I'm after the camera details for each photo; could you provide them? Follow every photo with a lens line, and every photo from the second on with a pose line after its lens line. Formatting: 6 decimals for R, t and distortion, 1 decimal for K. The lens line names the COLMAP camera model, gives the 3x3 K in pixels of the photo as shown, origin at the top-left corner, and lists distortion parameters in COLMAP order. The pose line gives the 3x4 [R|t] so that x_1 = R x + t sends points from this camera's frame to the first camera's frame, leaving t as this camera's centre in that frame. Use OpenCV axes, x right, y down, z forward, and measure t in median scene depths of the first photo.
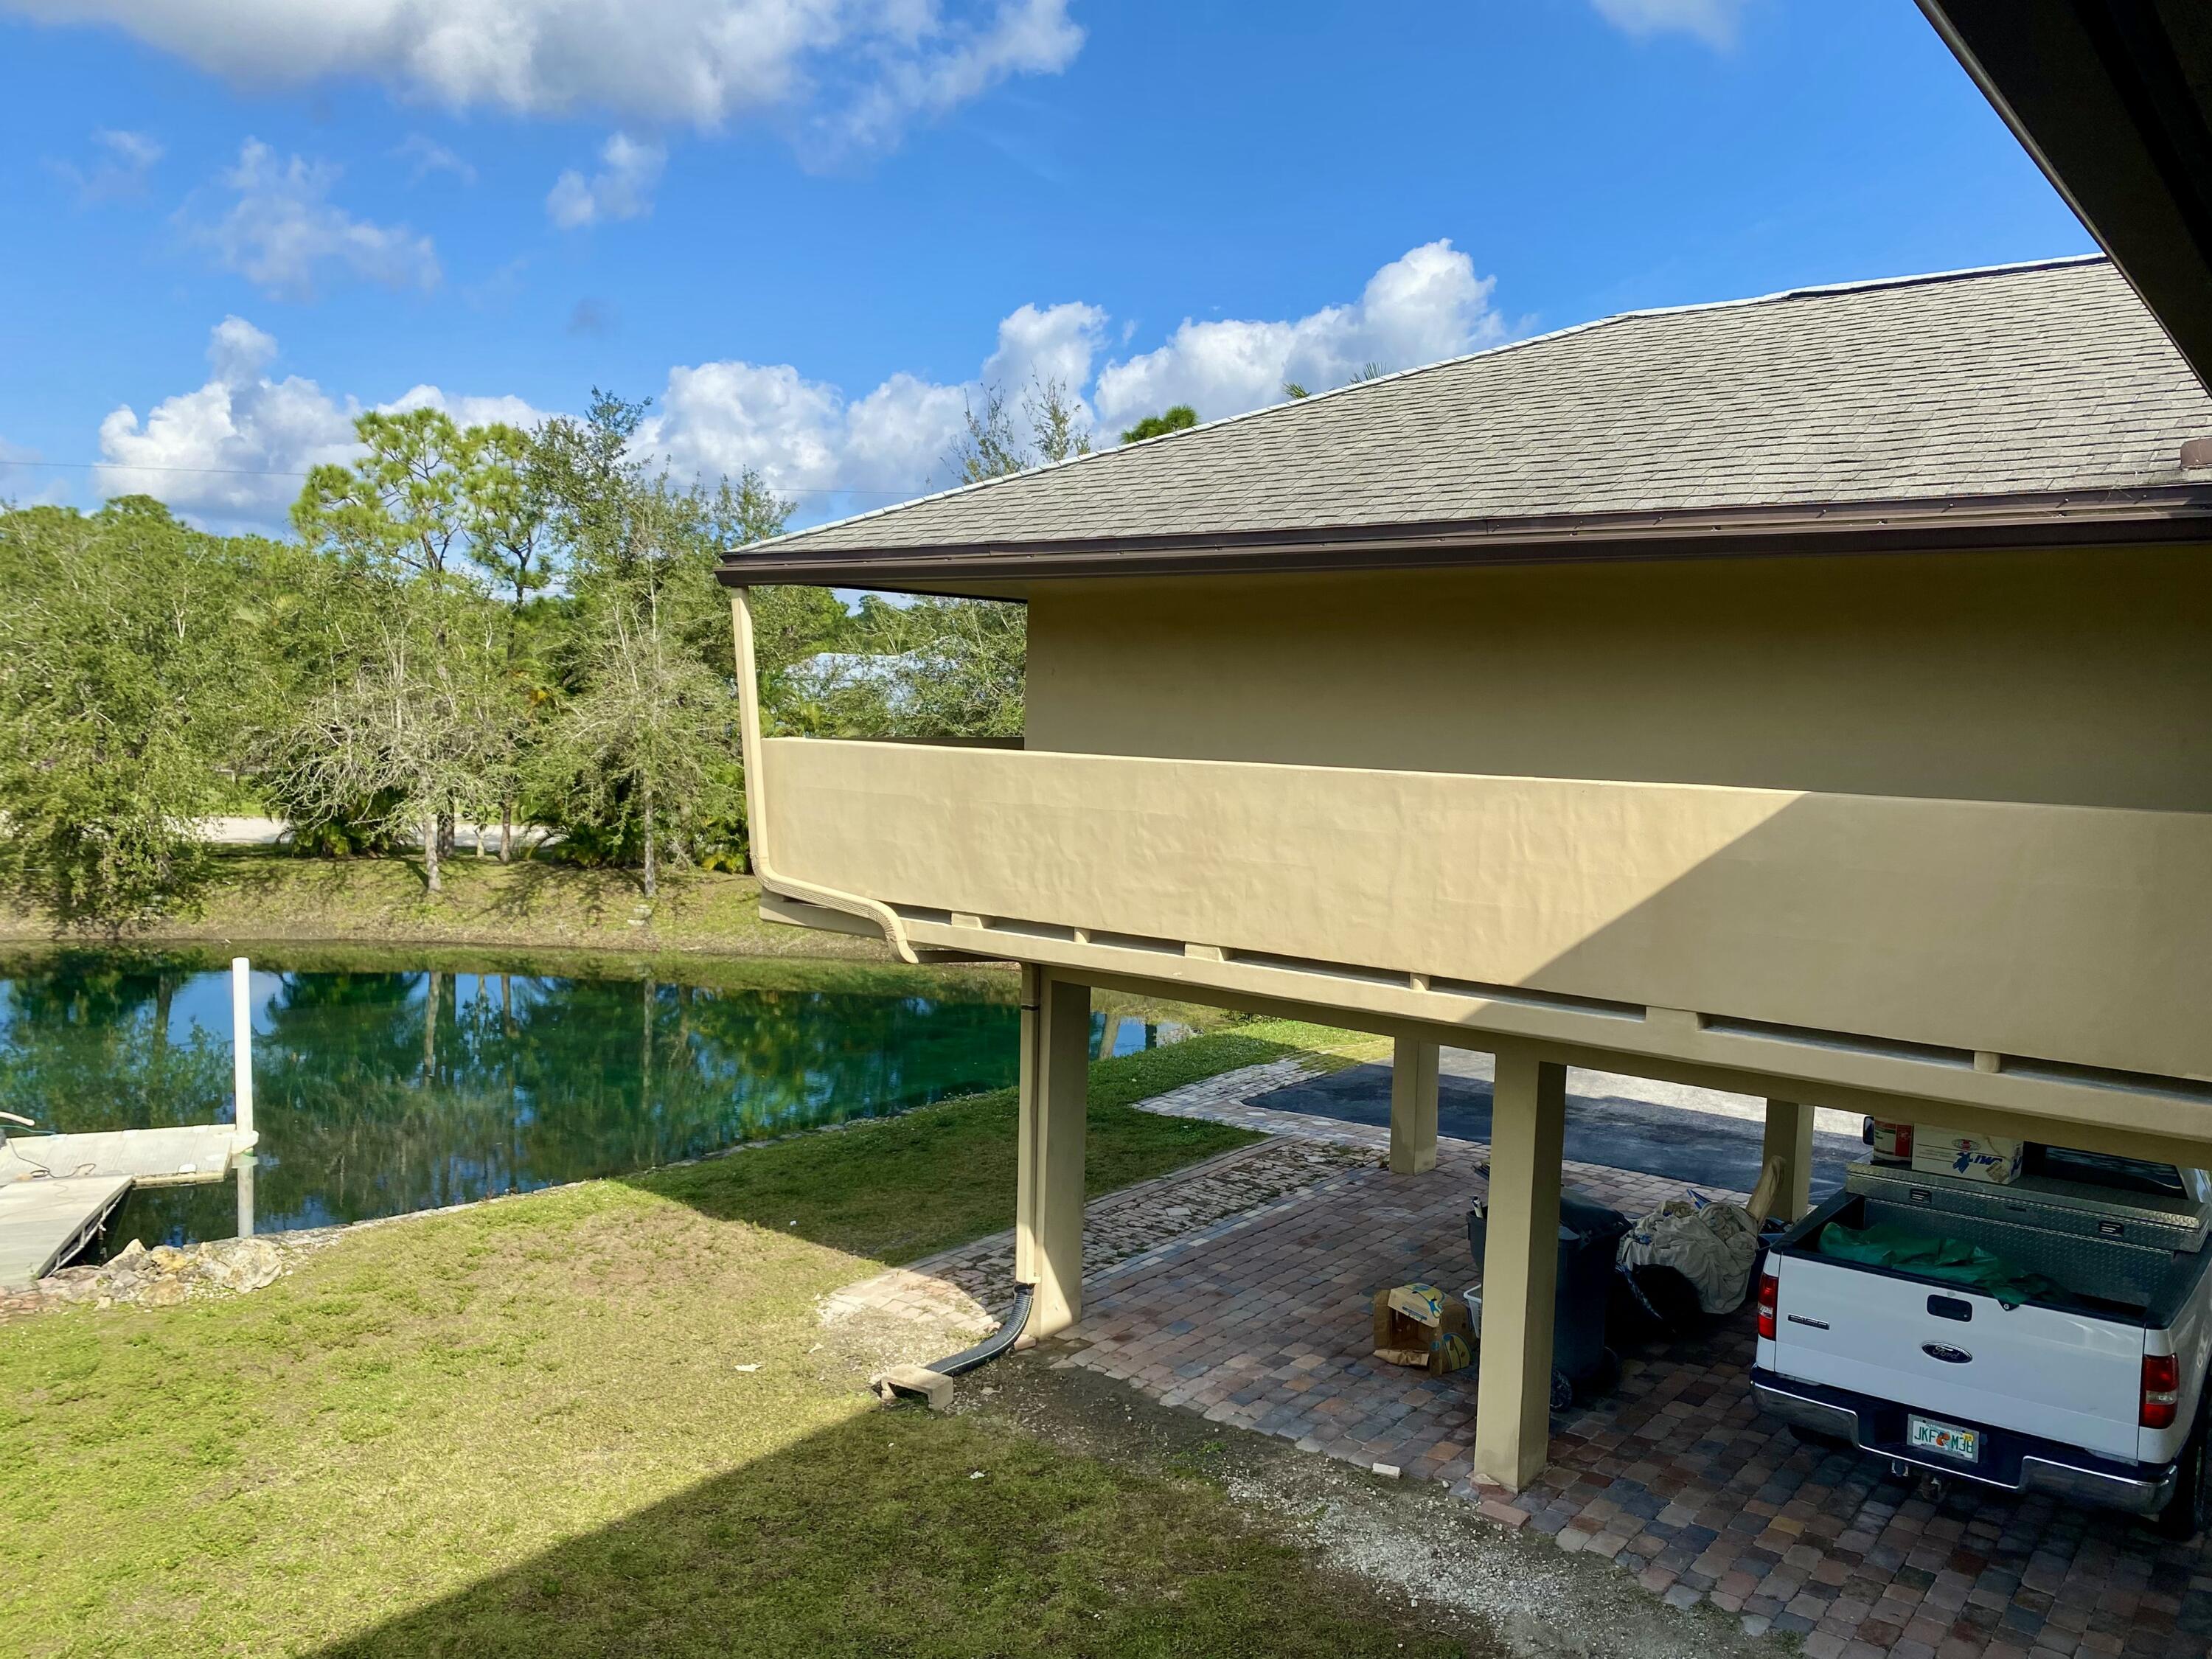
lens RADIAL K [[1688.7, 0, 1105.4], [0, 1688.7, 834.9], [0, 0, 1]] dist [0.011411, 0.004984]
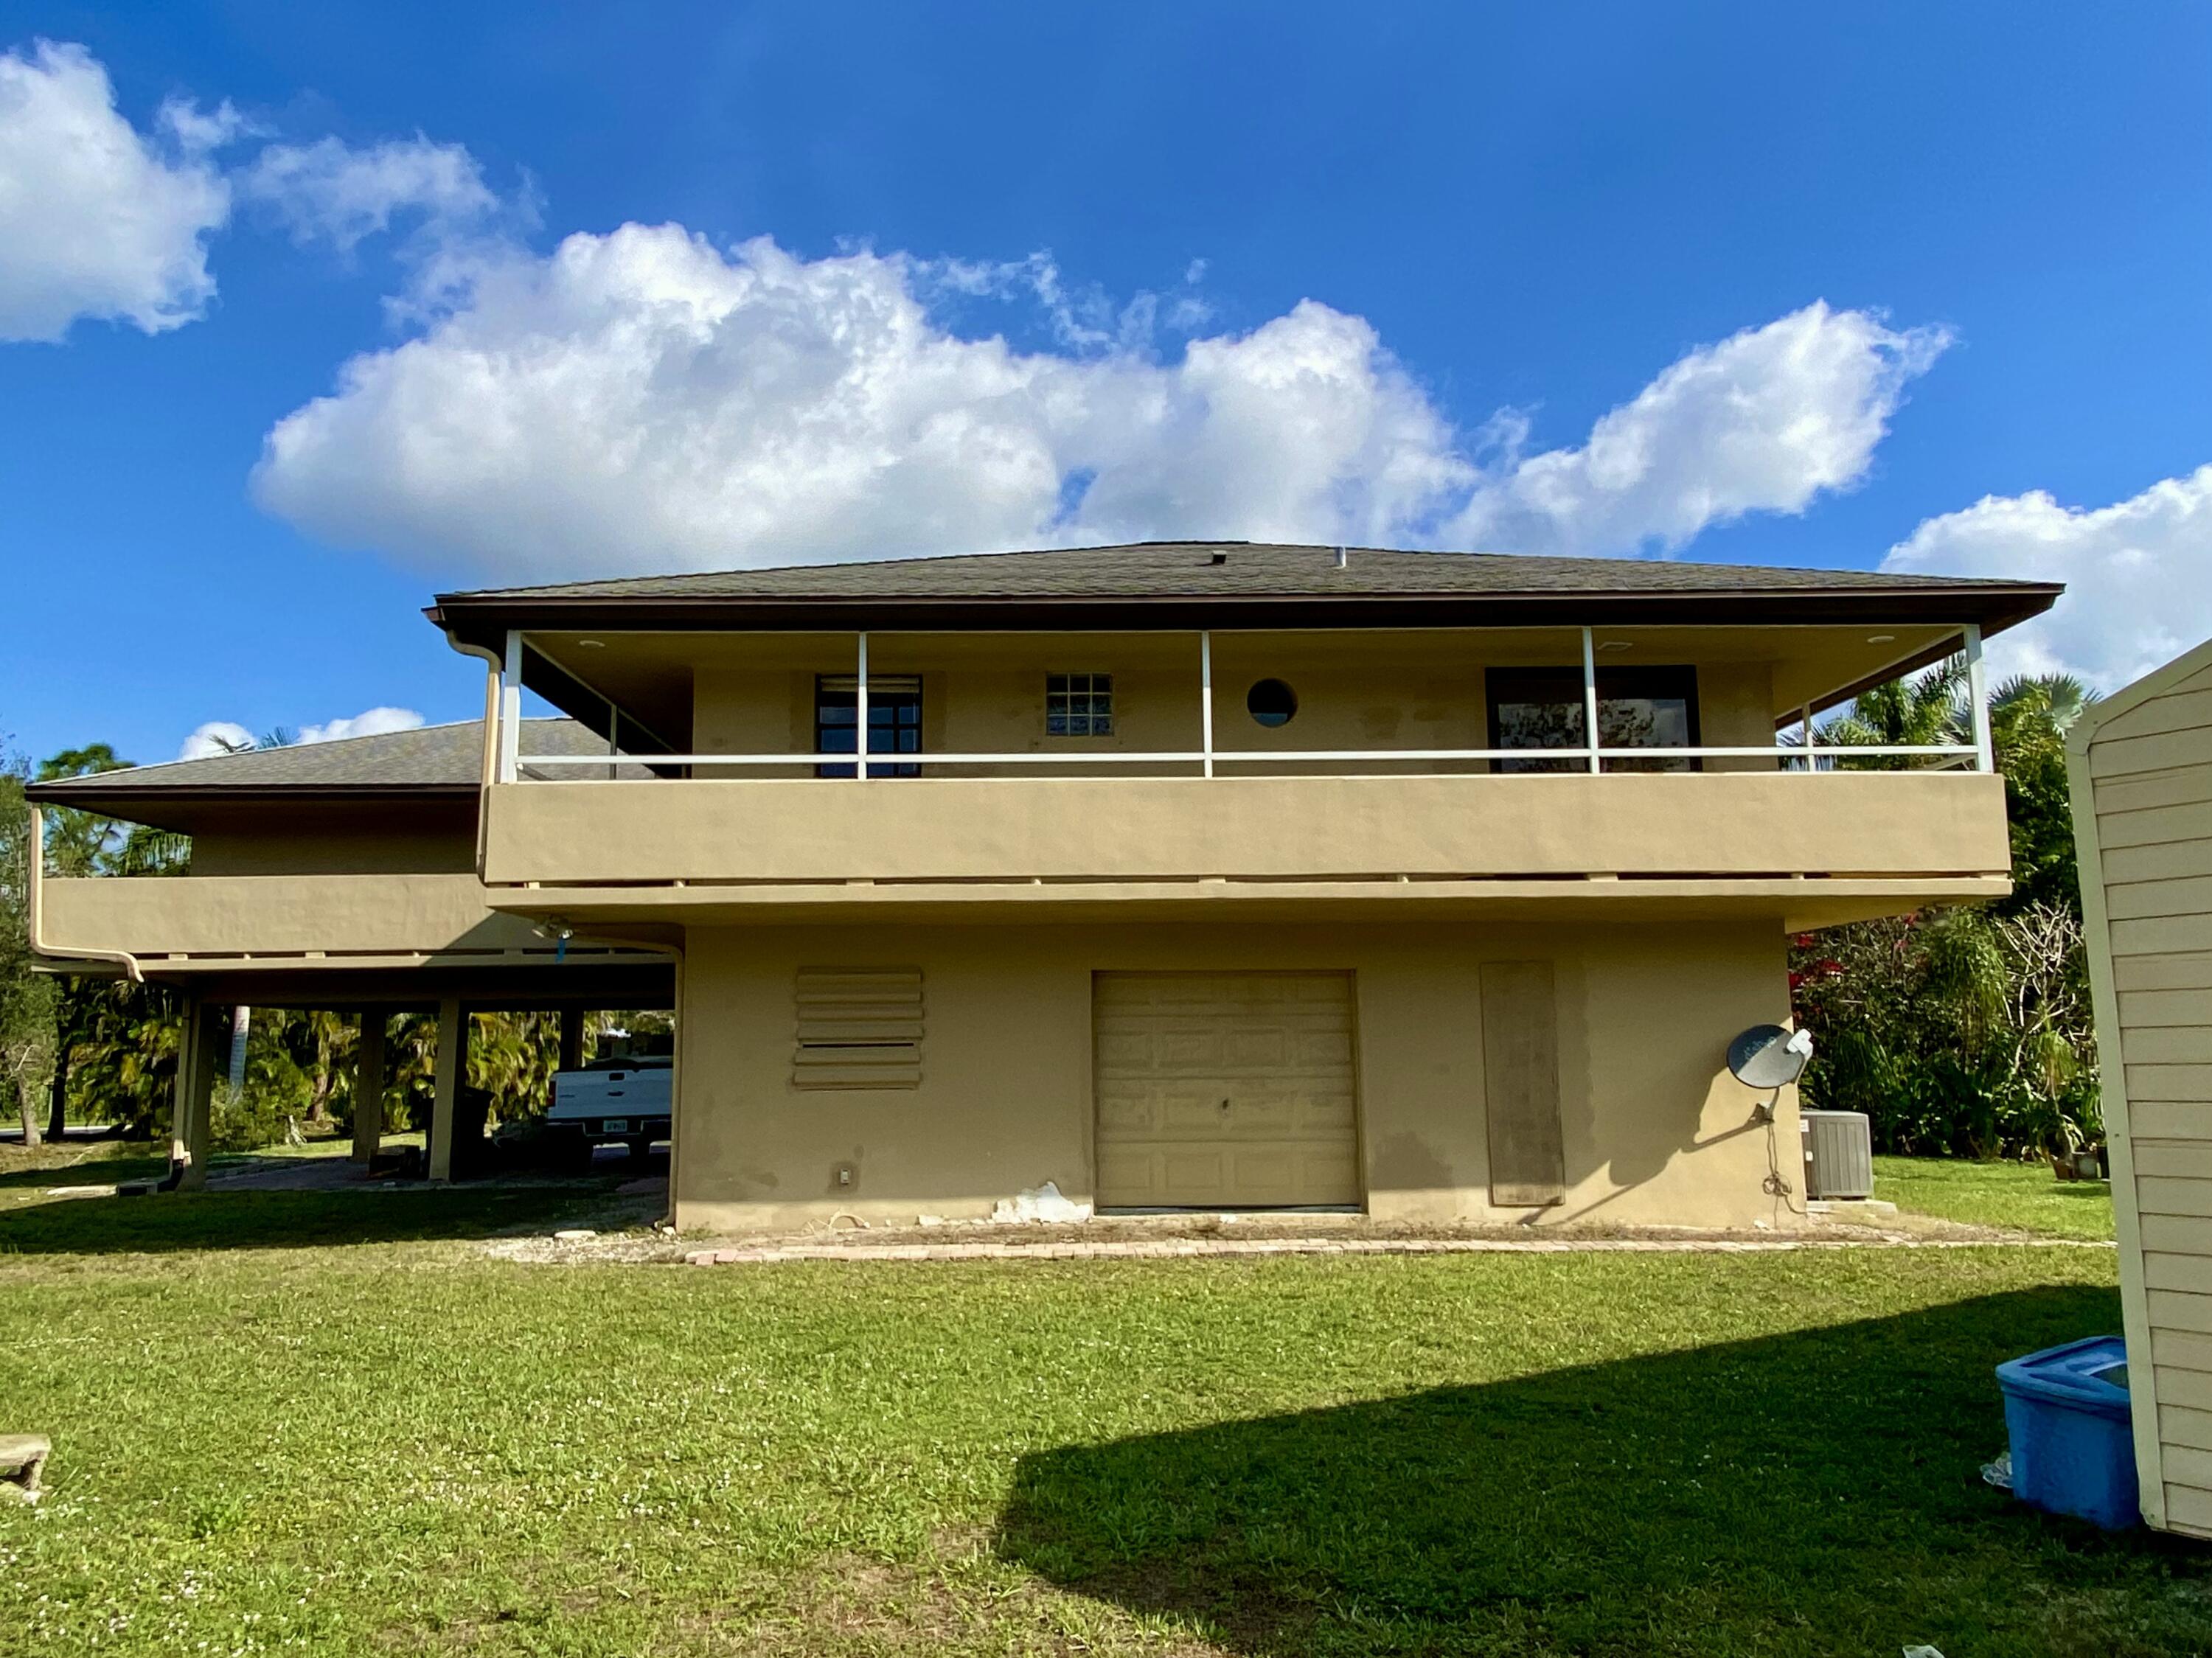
lens RADIAL K [[1476.3, 0, 1142.8], [0, 1476.3, 830.7], [0, 0, 1]] dist [-0.012497, -0.005998]
pose [[0.738856, 0.057067, 0.671443, -0.155787], [0.095808, 0.977389, -0.188497, 0.129357], [-0.667018, 0.203601, 0.716682, -0.424579]]
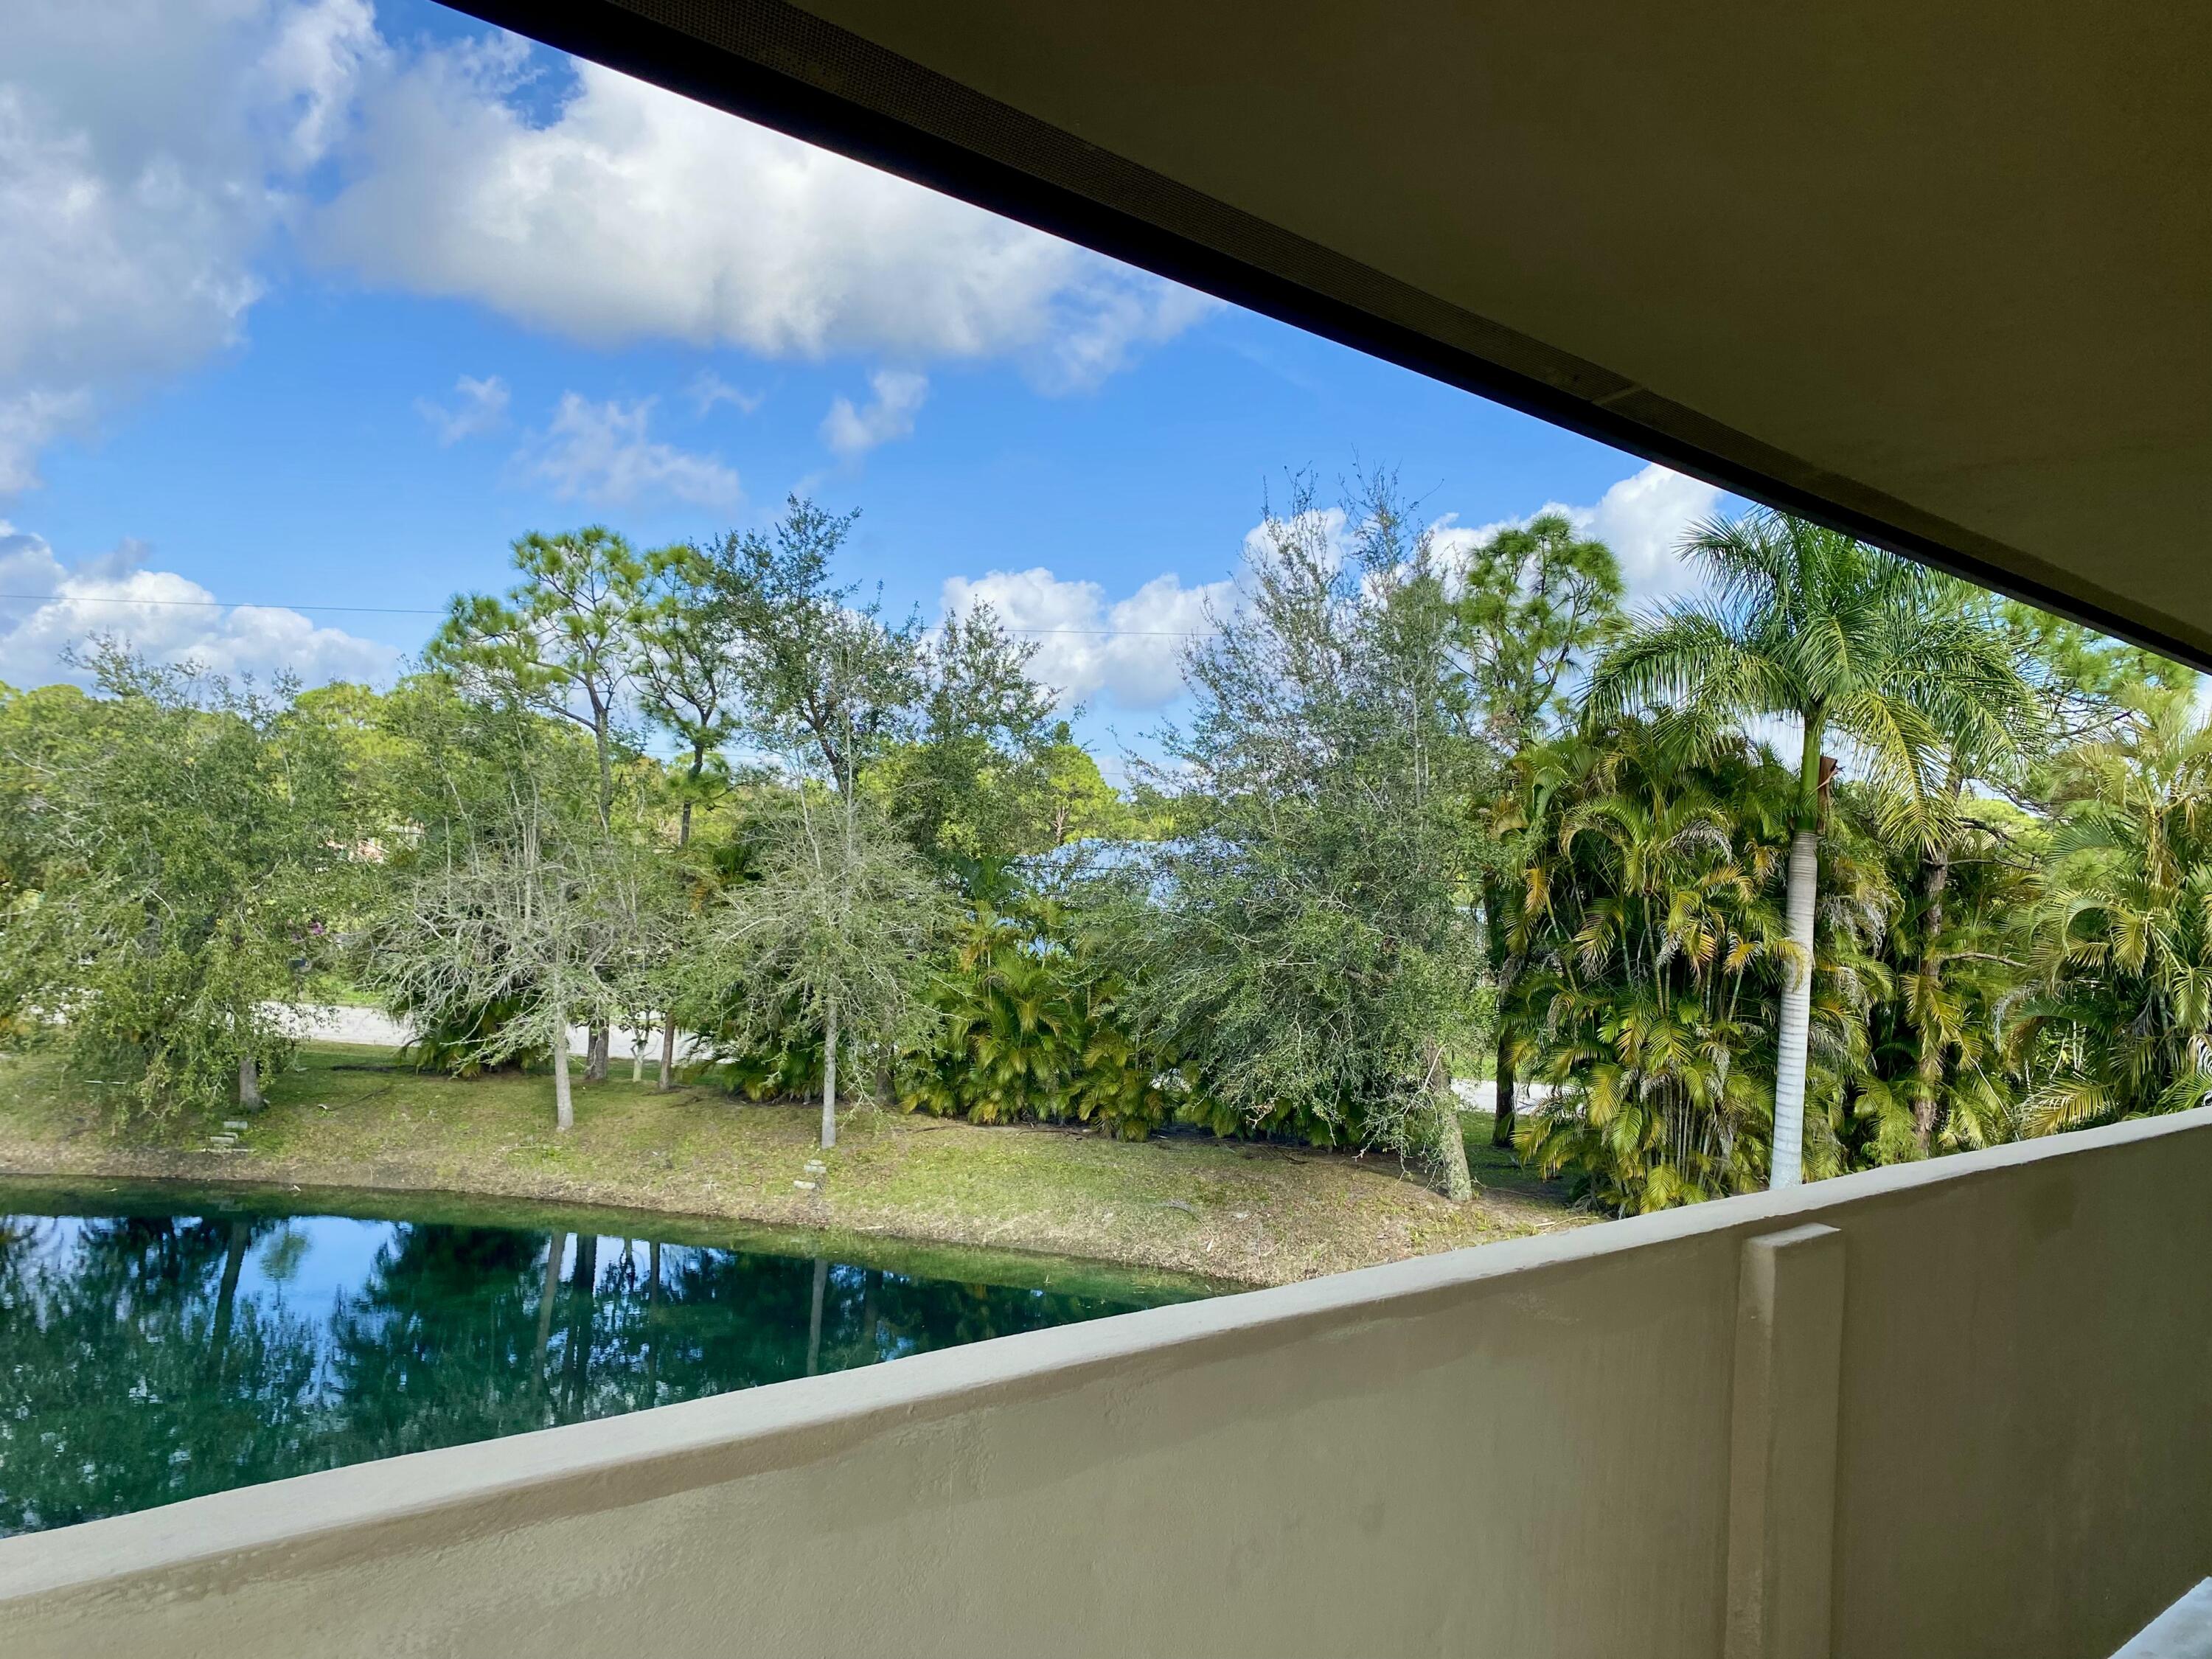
lens RADIAL K [[1688.7, 0, 1105.4], [0, 1688.7, 834.9], [0, 0, 1]] dist [0.011411, 0.004984]
pose [[0.986764, 0.016453, -0.161328, -0.035352], [-0.034933, 0.993050, -0.112392, -0.029953], [0.158357, 0.116540, 0.980480, 0.346438]]
